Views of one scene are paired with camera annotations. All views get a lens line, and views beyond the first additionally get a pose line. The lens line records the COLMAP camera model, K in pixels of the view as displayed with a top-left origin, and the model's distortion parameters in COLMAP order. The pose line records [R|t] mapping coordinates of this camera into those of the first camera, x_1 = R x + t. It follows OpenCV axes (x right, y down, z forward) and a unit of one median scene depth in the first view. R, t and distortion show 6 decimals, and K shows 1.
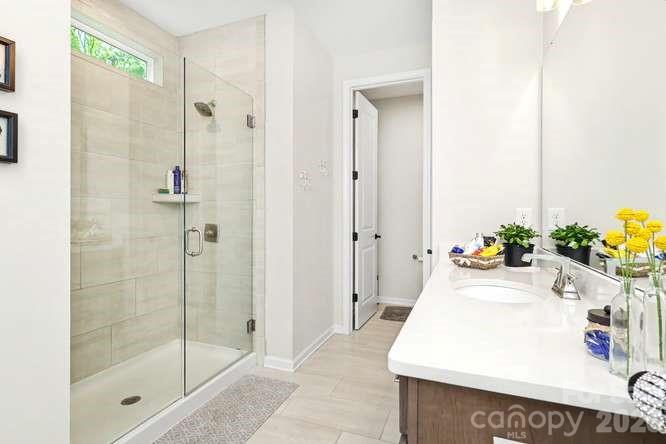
lens RADIAL K [[319.3, 0, 331.7], [0, 319.3, 209.0], [0, 0, 1]] dist [-0.000430, 0.000817]
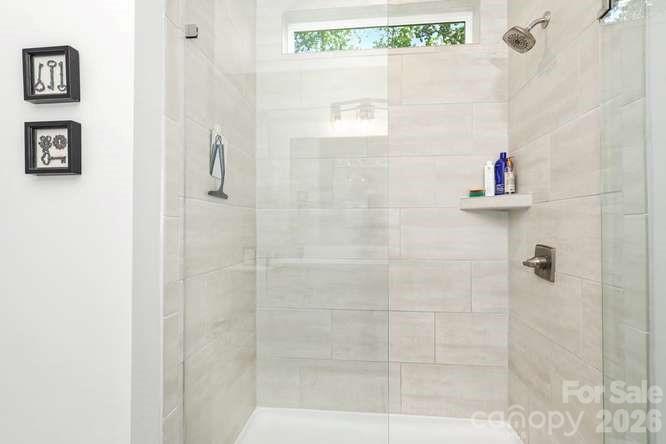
lens RADIAL K [[313.5, 0, 333.0], [0, 313.5, 222.0], [0, 0, 1]] dist [0.001732, 0.000447]
pose [[0.268768, -0.014034, -0.963103, 0.034923], [0.017182, 0.999805, -0.009774, 0.006898], [0.963052, -0.013921, 0.268957, 0.519207]]
